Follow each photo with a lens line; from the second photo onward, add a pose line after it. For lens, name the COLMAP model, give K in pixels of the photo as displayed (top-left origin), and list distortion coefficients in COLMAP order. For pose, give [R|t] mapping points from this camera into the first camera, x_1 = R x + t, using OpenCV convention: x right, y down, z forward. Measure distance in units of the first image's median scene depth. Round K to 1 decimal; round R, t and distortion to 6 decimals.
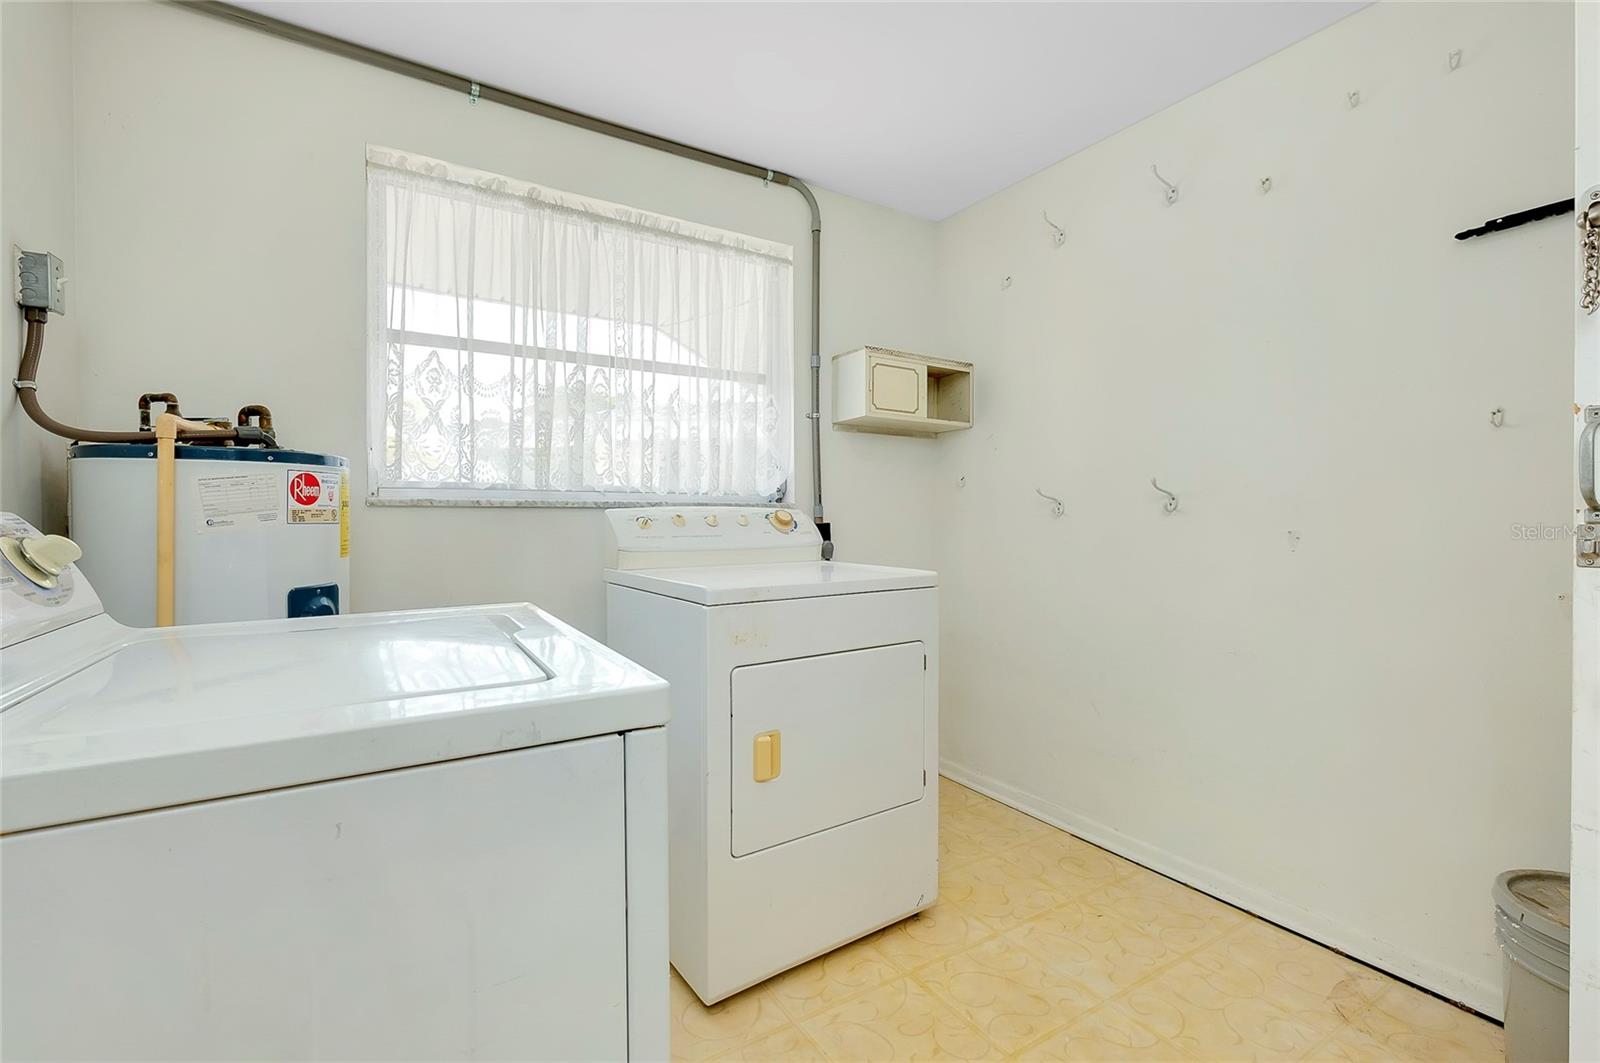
lens RADIAL K [[696.9, 0, 795.9], [0, 696.9, 521.7], [0, 0, 1]] dist [-0.001741, 0.000847]
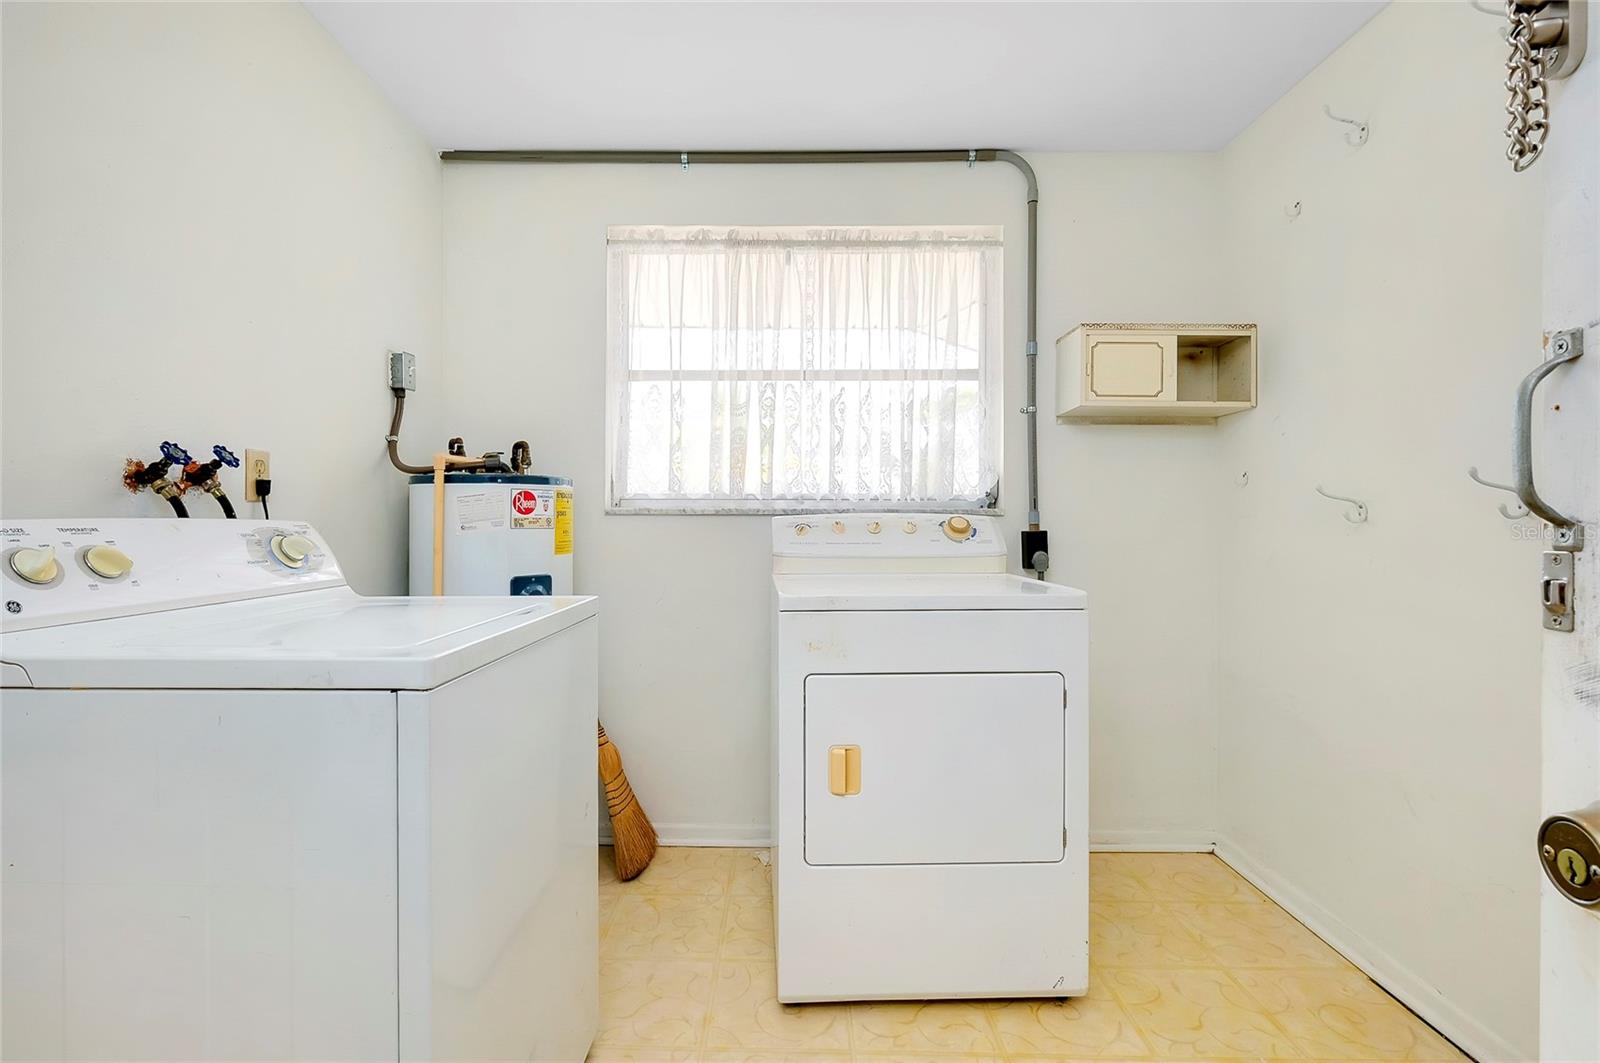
lens RADIAL K [[712.6, 0, 745.6], [0, 712.6, 516.6], [0, 0, 1]] dist [-0.001431, 0.000978]
pose [[0.840543, -0.001700, -0.541743, 0.267193], [-0.005598, 0.999914, -0.011823, -0.004278], [0.541717, 0.012971, 0.840461, 0.055020]]
